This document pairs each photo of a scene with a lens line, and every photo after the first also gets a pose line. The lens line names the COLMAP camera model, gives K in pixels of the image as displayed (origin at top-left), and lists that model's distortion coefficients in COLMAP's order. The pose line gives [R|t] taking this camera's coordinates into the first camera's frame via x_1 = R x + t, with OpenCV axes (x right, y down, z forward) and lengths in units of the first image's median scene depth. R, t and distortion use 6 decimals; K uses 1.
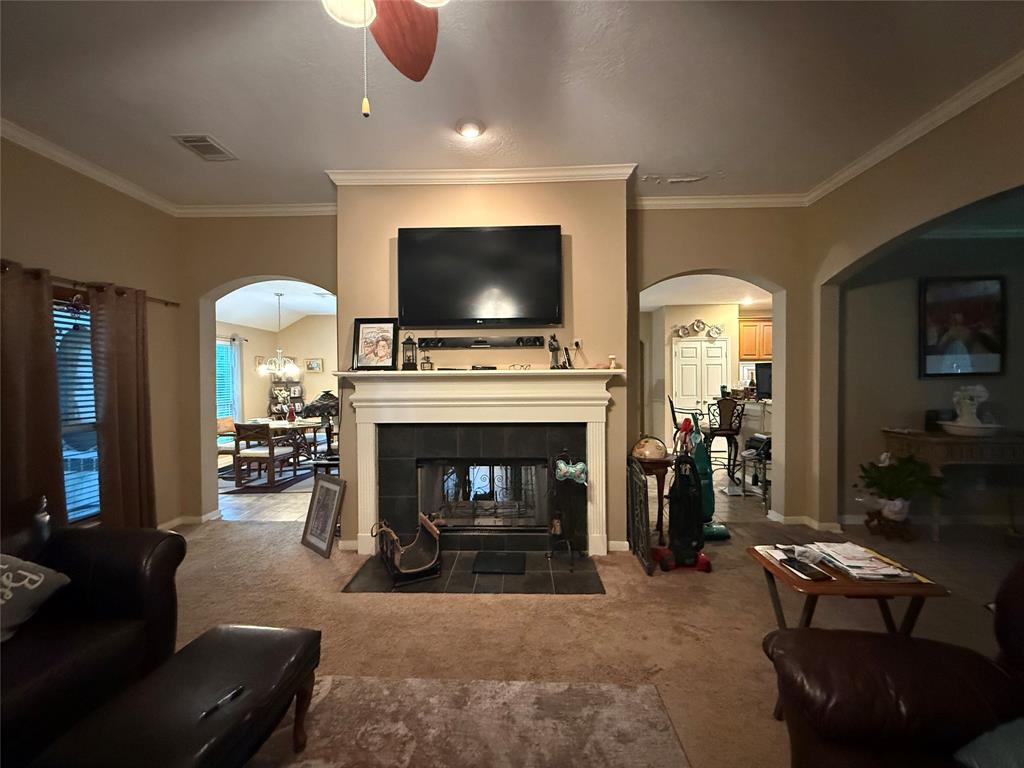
lens RADIAL K [[413.6, 0, 510.2], [0, 413.6, 383.6], [0, 0, 1]] dist [0.000087, 0.000017]
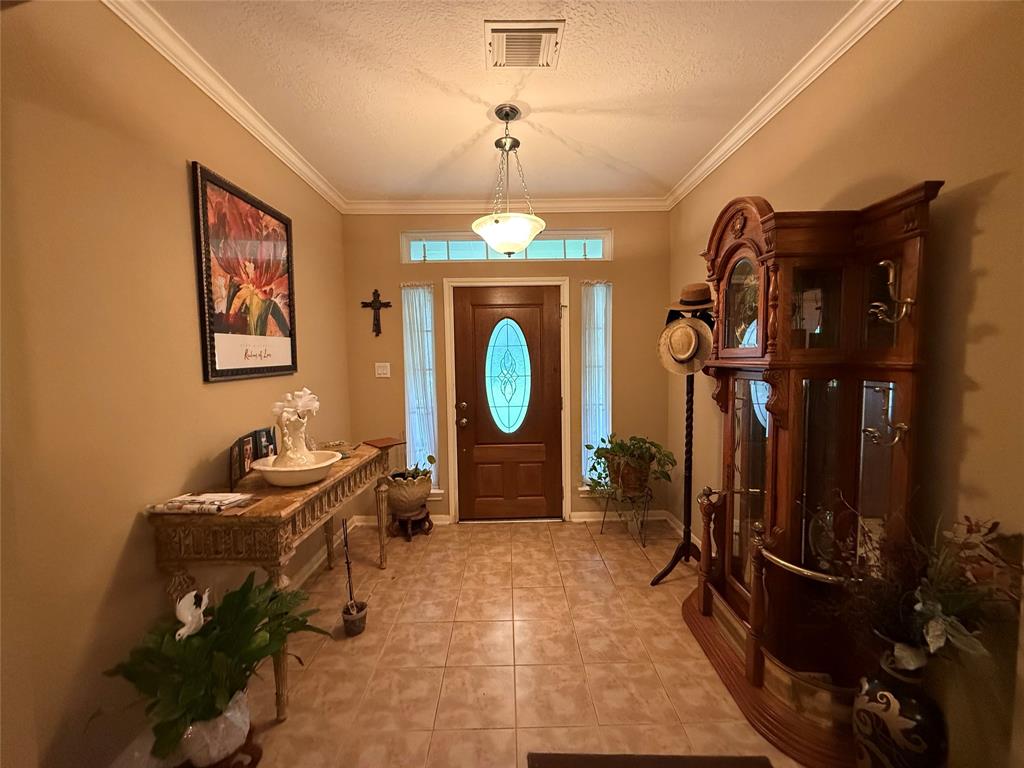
lens RADIAL K [[413.6, 0, 512.2], [0, 413.6, 385.6], [0, 0, 1]] dist [0.000087, 0.000017]
pose [[-0.050196, -0.052468, 0.997360, 0.507524], [0.026478, 0.998198, 0.053845, -0.024146], [-0.998388, 0.029111, -0.048716, 0.681724]]
